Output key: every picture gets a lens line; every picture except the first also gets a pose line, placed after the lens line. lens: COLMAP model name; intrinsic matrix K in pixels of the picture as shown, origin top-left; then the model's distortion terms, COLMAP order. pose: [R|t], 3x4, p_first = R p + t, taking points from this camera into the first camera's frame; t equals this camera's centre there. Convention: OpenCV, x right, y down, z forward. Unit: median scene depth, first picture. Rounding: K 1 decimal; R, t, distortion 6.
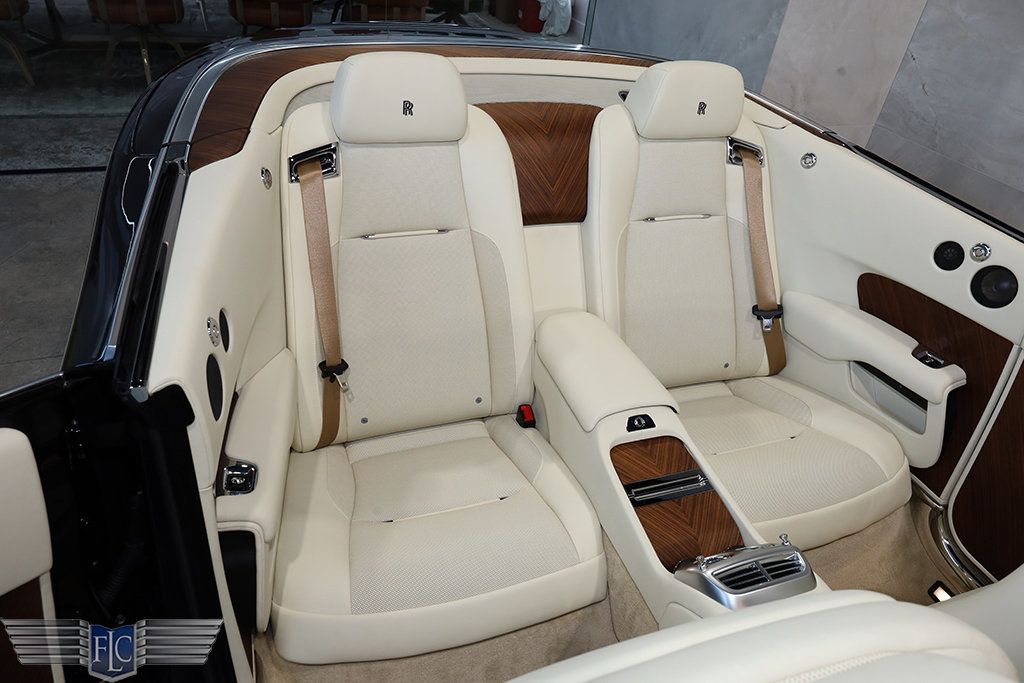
lens RADIAL K [[688.0, 0, 512.5], [0, 688.0, 341.4], [0, 0, 1]] dist [-0.012105, 0.006831]
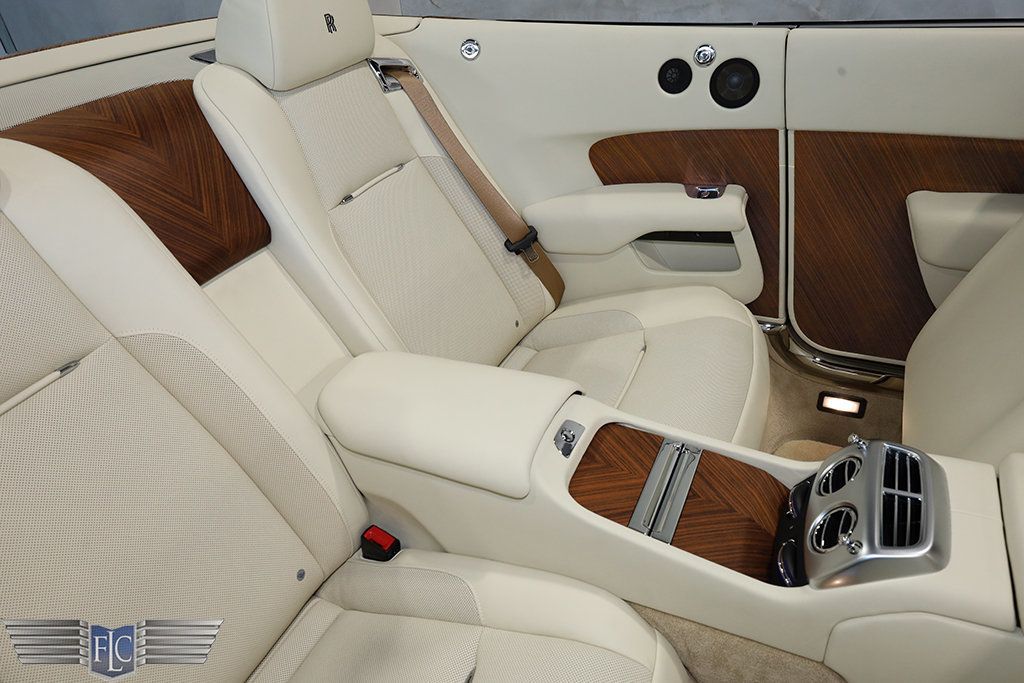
lens RADIAL K [[688.0, 0, 511.3], [0, 688.0, 342.3], [0, 0, 1]] dist [-0.012105, 0.006831]
pose [[0.694816, -0.522040, 0.494678, -0.111775], [0.535462, 0.834687, 0.128756, -0.060459], [-0.480117, 0.175419, 0.859486, 0.372282]]
